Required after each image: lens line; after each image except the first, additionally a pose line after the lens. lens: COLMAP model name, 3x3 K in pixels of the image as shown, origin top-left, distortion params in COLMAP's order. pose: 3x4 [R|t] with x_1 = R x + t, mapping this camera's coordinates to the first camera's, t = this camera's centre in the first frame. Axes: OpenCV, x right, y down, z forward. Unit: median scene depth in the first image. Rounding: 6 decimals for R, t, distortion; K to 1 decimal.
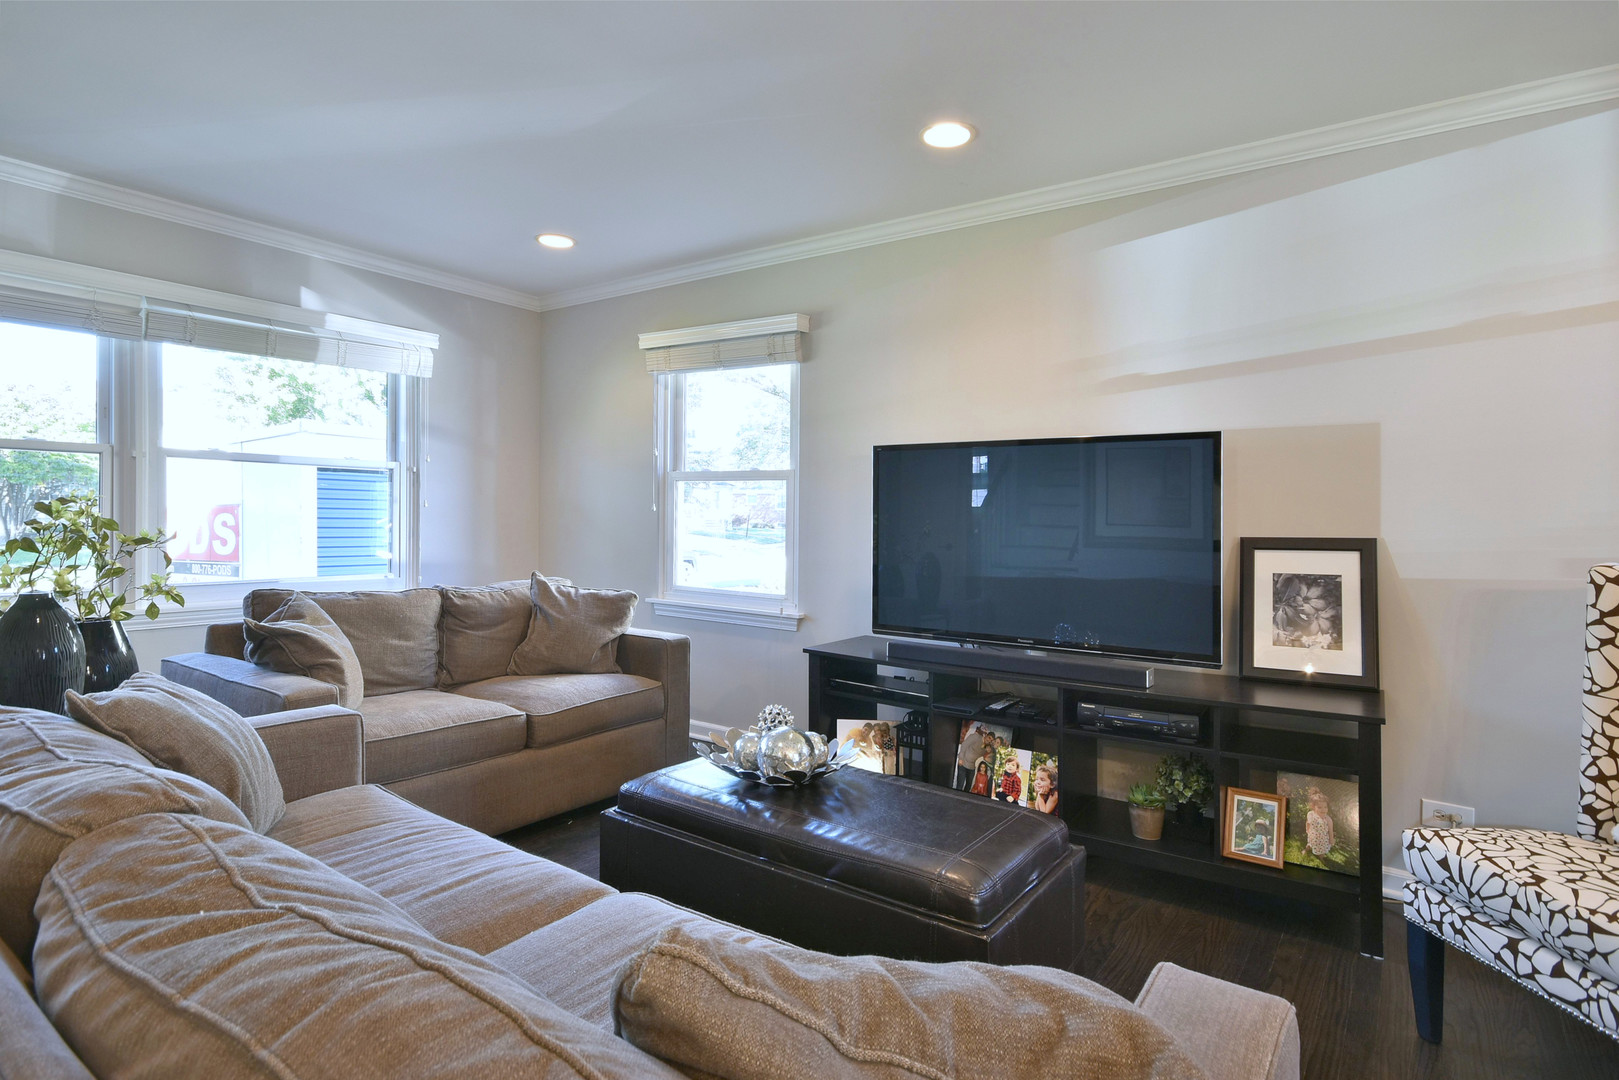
lens RADIAL K [[842.1, 0, 823.3], [0, 842.1, 509.3], [0, 0, 1]] dist [0.017941, -0.005157]
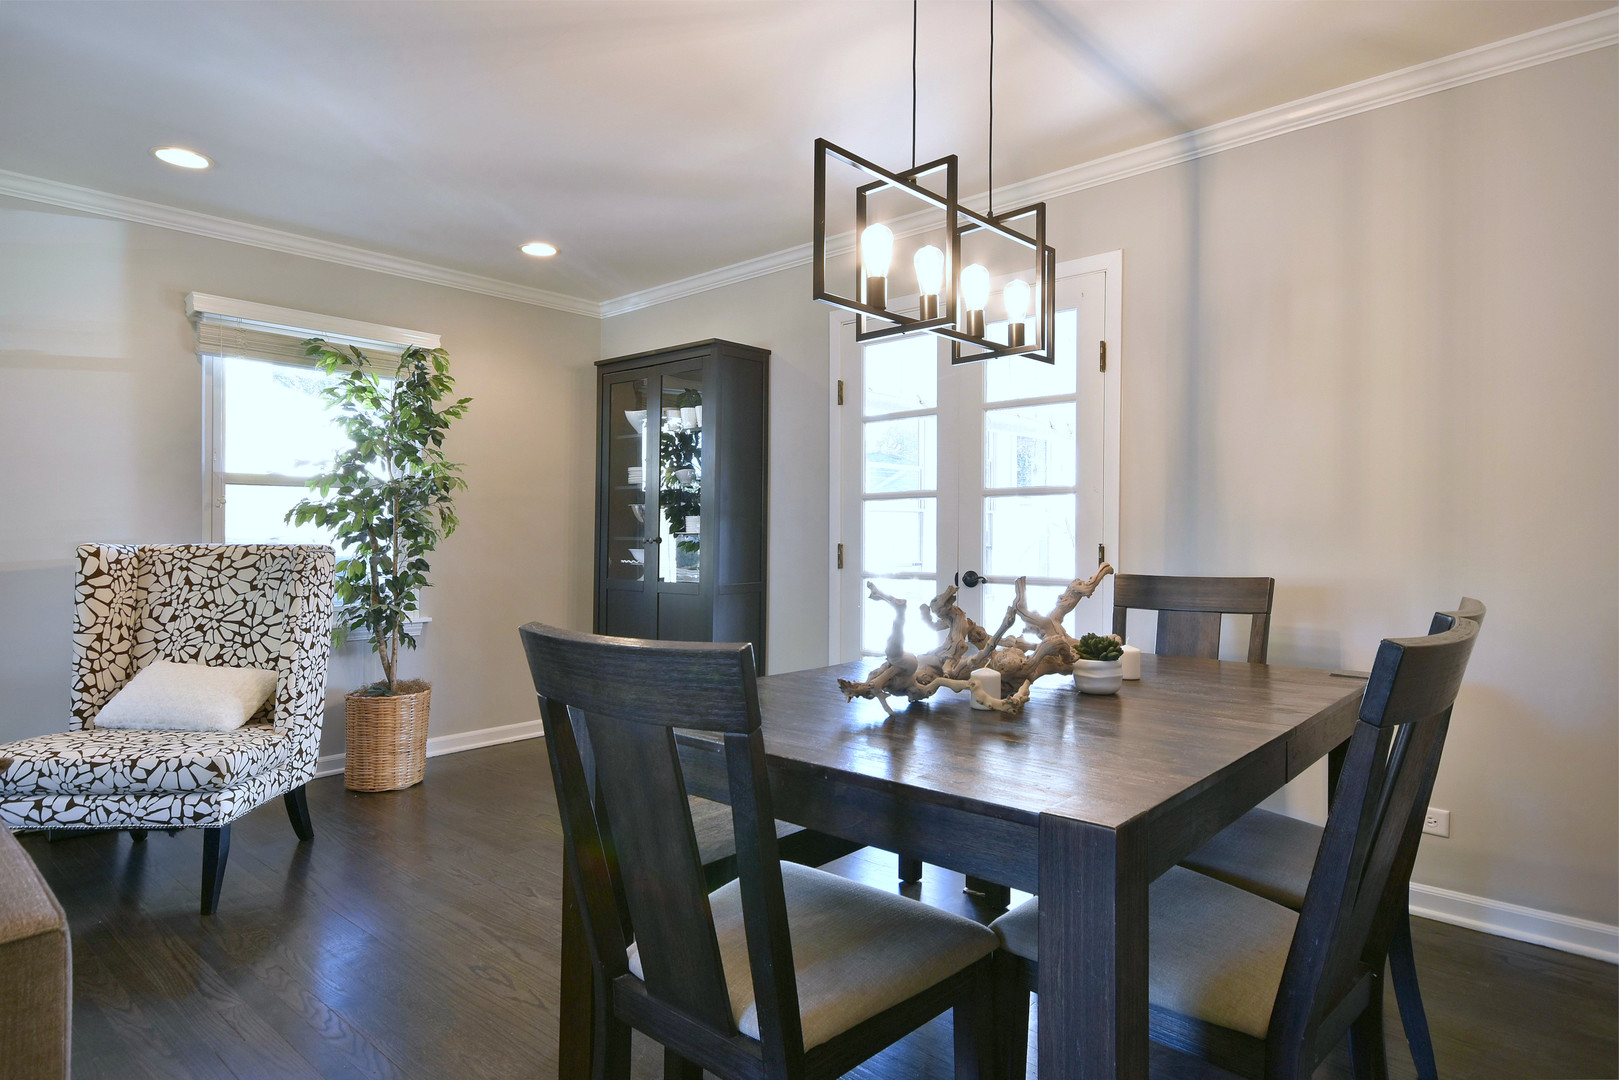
lens RADIAL K [[944.7, 0, 813.8], [0, 944.7, 523.3], [0, 0, 1]] dist [0.018744, 0.000854]
pose [[0.124600, -0.005807, 0.992190, -0.398221], [0.001072, 0.999983, 0.005718, 0.014921], [-0.992206, 0.000351, 0.124604, -0.318749]]
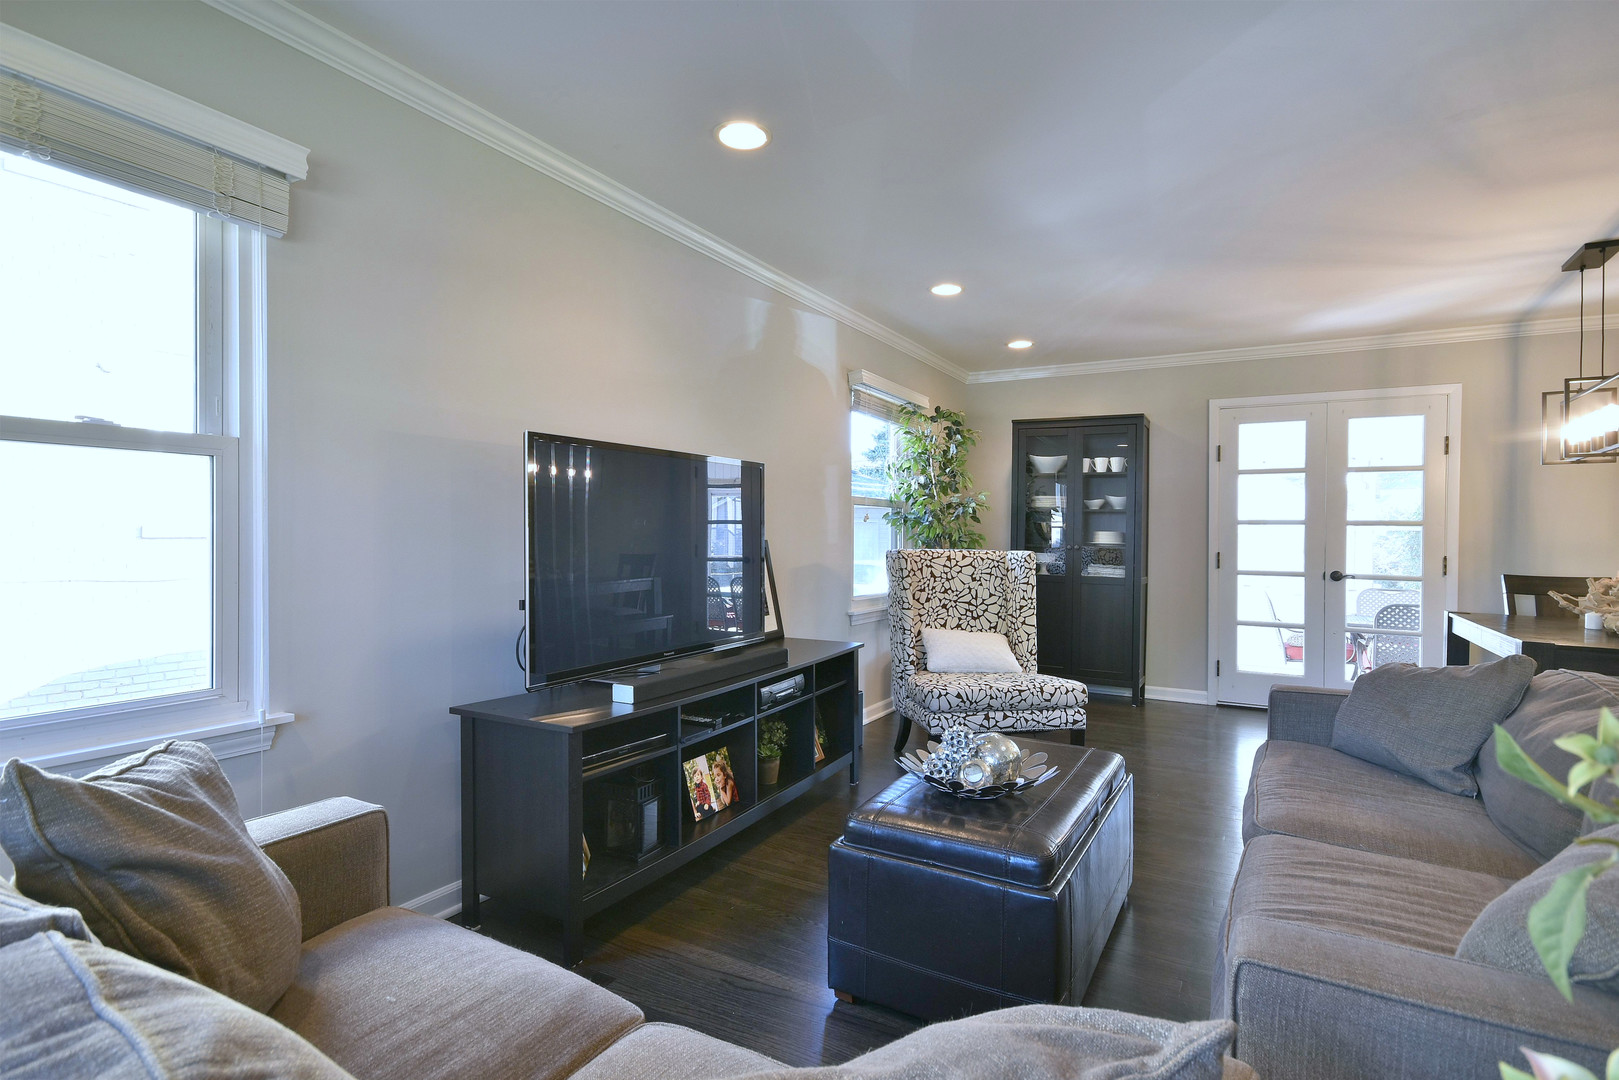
lens RADIAL K [[842.1, 0, 808.7], [0, 842.1, 528.3], [0, 0, 1]] dist [0.017941, -0.005157]
pose [[-0.099801, -0.014491, 0.994902, -0.859983], [-0.019137, 0.999737, 0.012642, -0.009026], [-0.994823, -0.017778, -0.100052, 1.059027]]
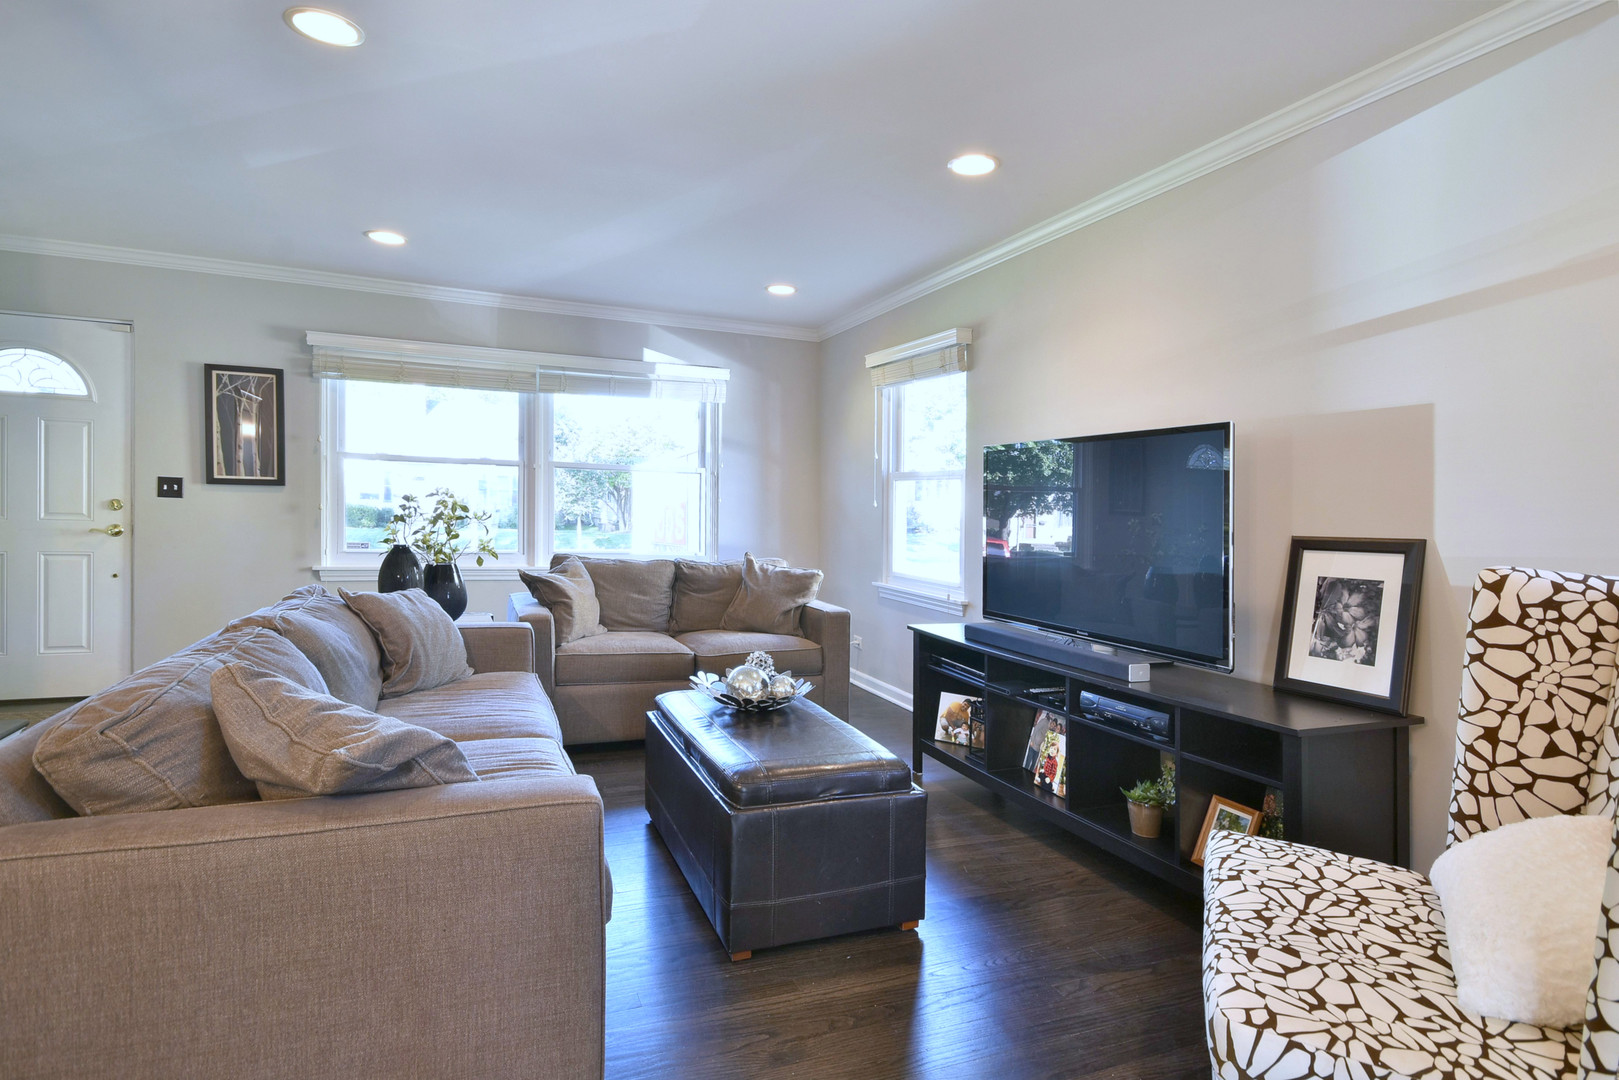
lens RADIAL K [[842.1, 0, 812.6], [0, 842.1, 508.7], [0, 0, 1]] dist [0.017941, -0.005157]
pose [[0.847841, 0.008206, -0.530187, 0.567031], [-0.009531, 0.999955, 0.000235, 0.008947], [0.530165, 0.004854, 0.847881, -0.048792]]
